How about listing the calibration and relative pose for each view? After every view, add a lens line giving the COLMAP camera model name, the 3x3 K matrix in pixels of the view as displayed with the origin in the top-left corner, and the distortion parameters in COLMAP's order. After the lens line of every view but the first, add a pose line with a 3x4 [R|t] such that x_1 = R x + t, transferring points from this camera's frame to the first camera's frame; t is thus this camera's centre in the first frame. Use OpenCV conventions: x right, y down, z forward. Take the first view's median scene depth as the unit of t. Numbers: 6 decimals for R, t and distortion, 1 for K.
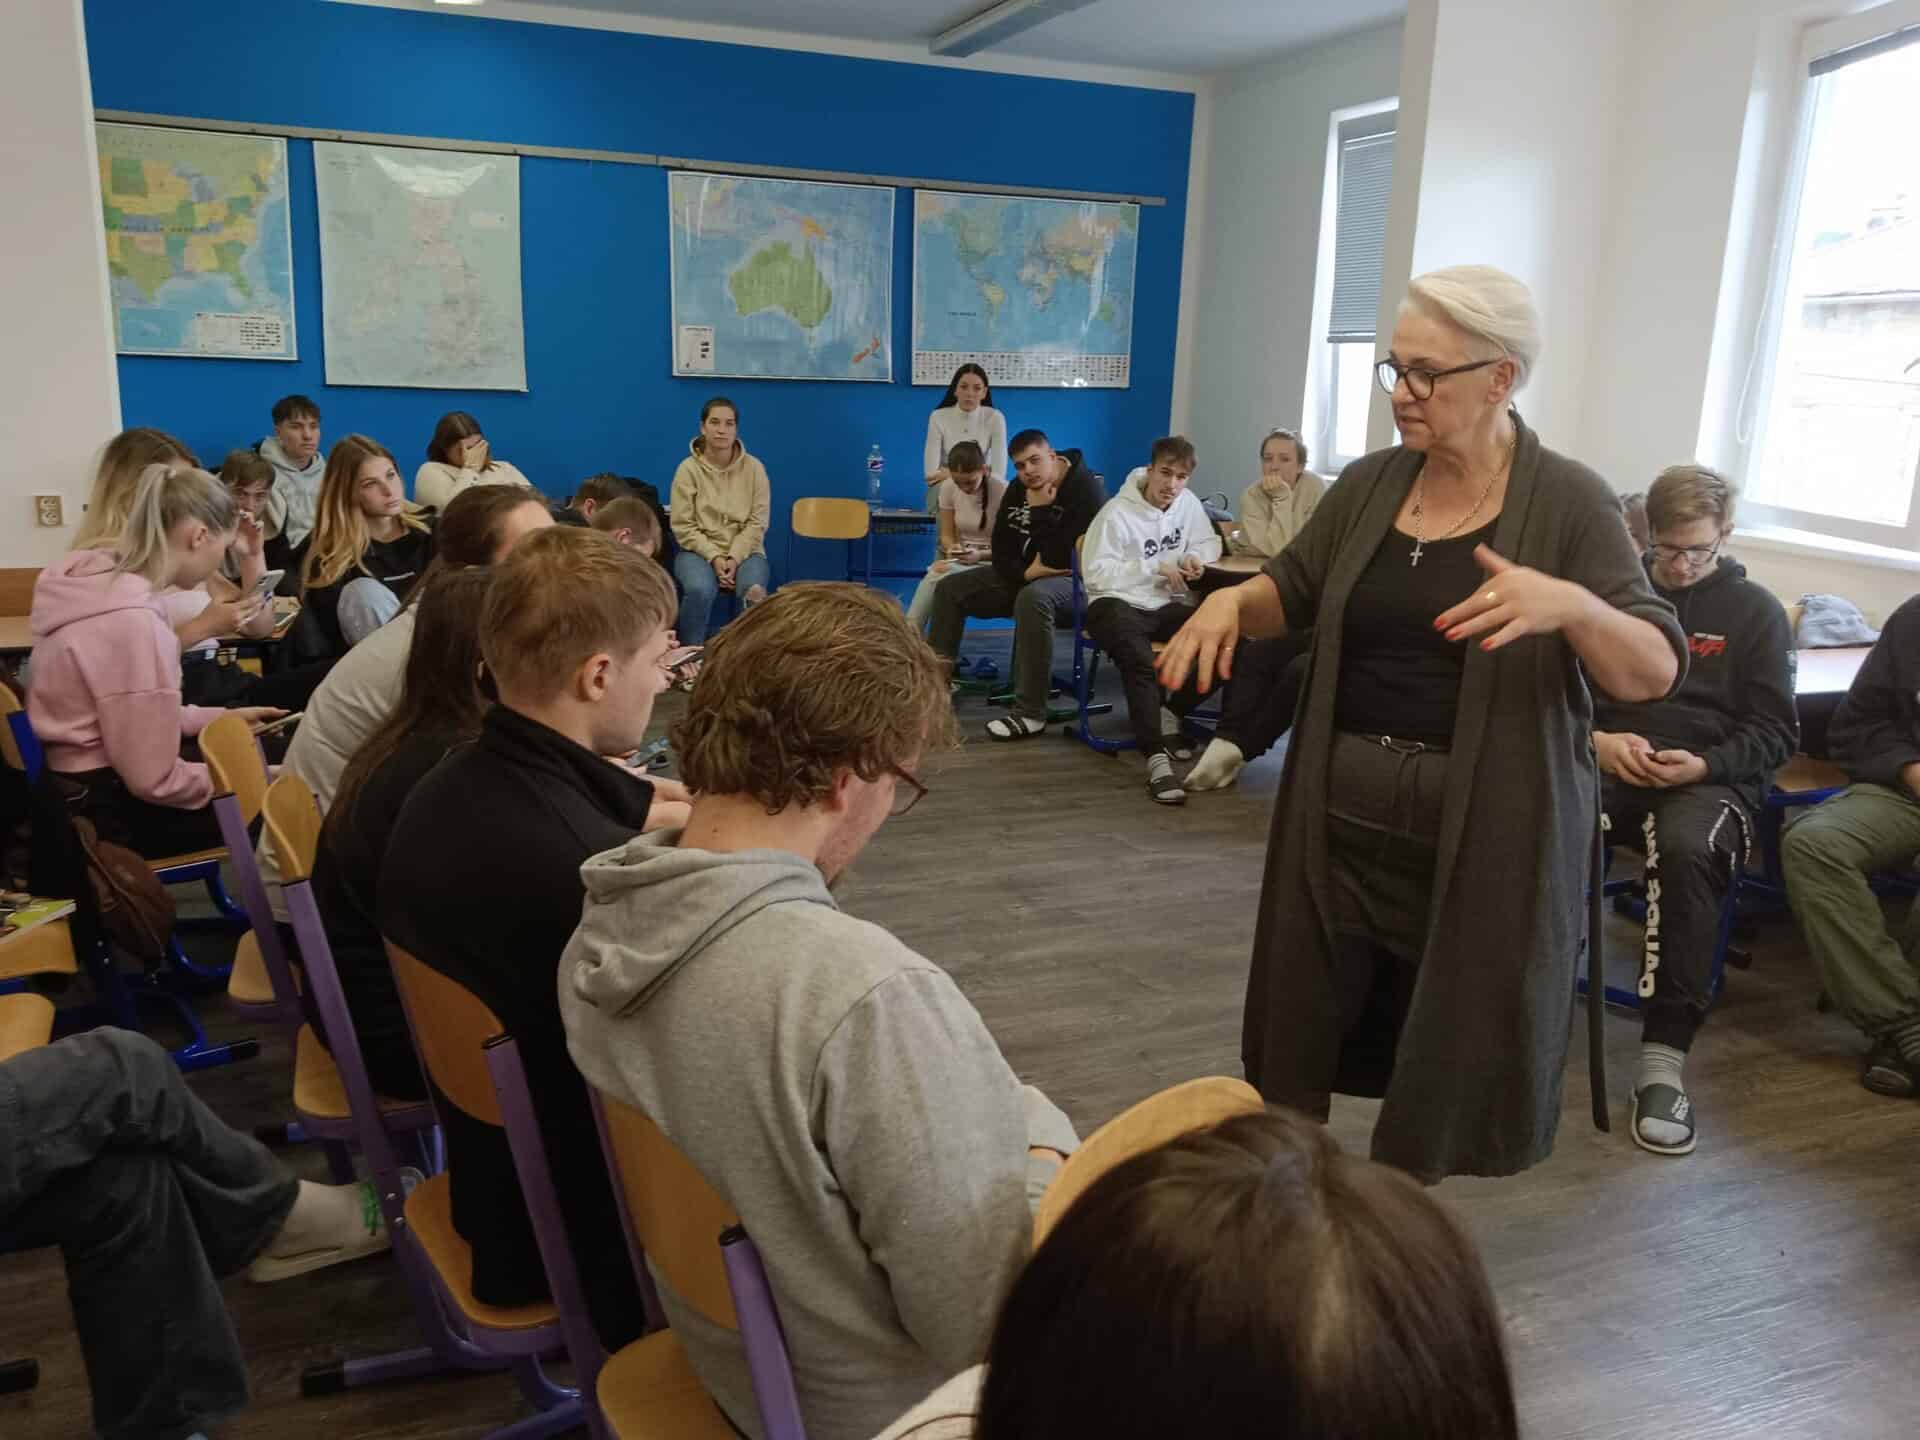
lens RADIAL K [[1510.6, 0, 960.0], [0, 1510.6, 720.0], [0, 0, 1]] dist [-0.007812, -0.002166]
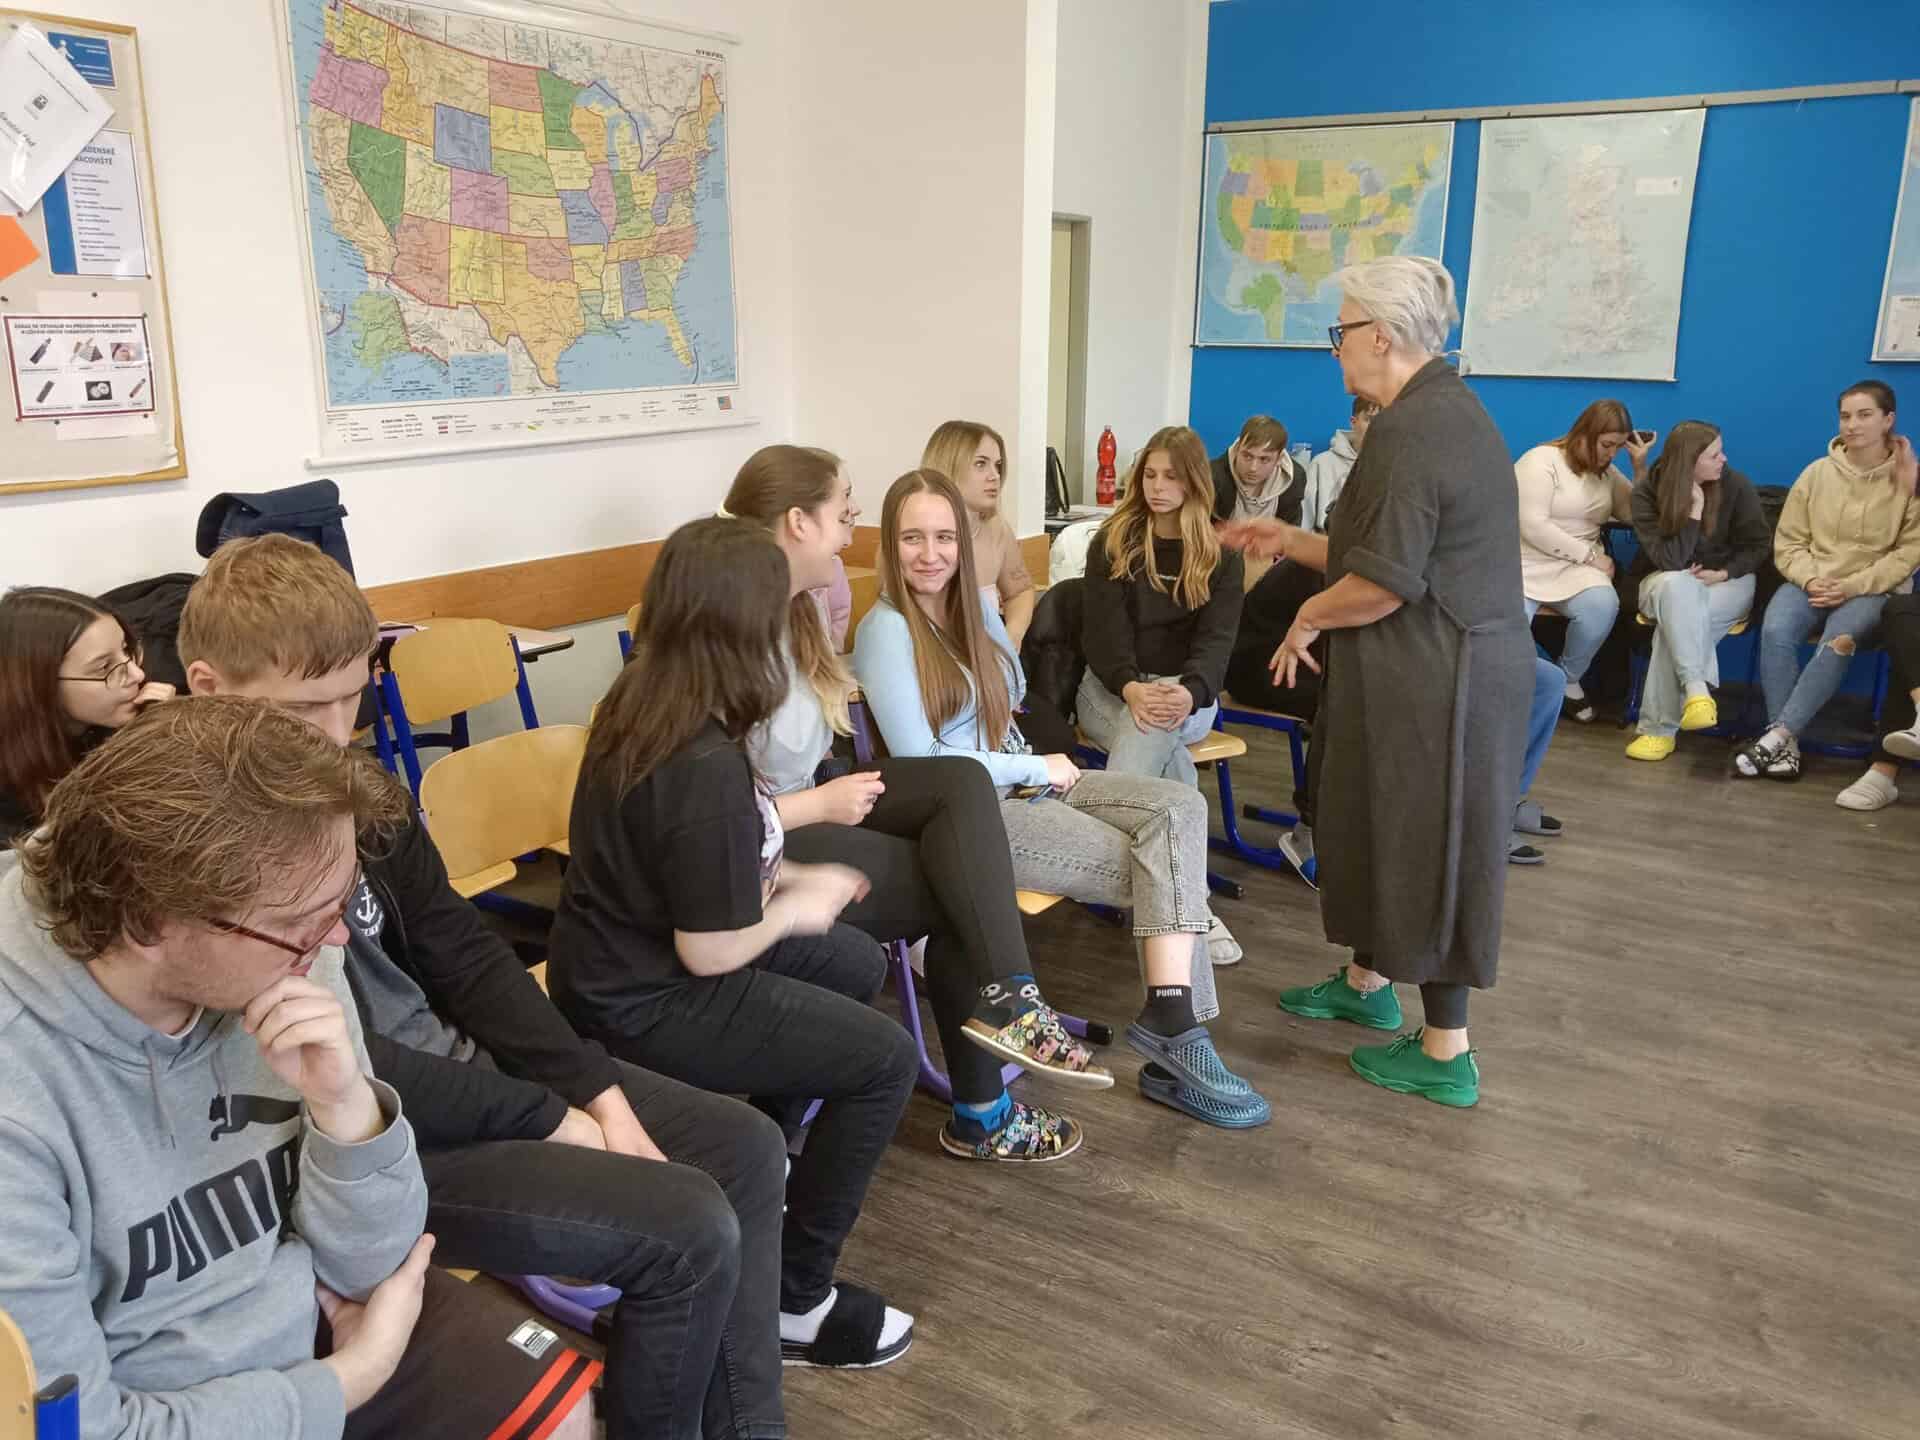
lens RADIAL K [[1510.6, 0, 960.0], [0, 1510.6, 720.0], [0, 0, 1]] dist [-0.007812, -0.002166]
pose [[0.586454, 0.178821, -0.789997, 0.208545], [-0.167834, 0.980986, 0.097461, -0.046226], [0.792404, 0.075432, 0.605315, 0.181403]]
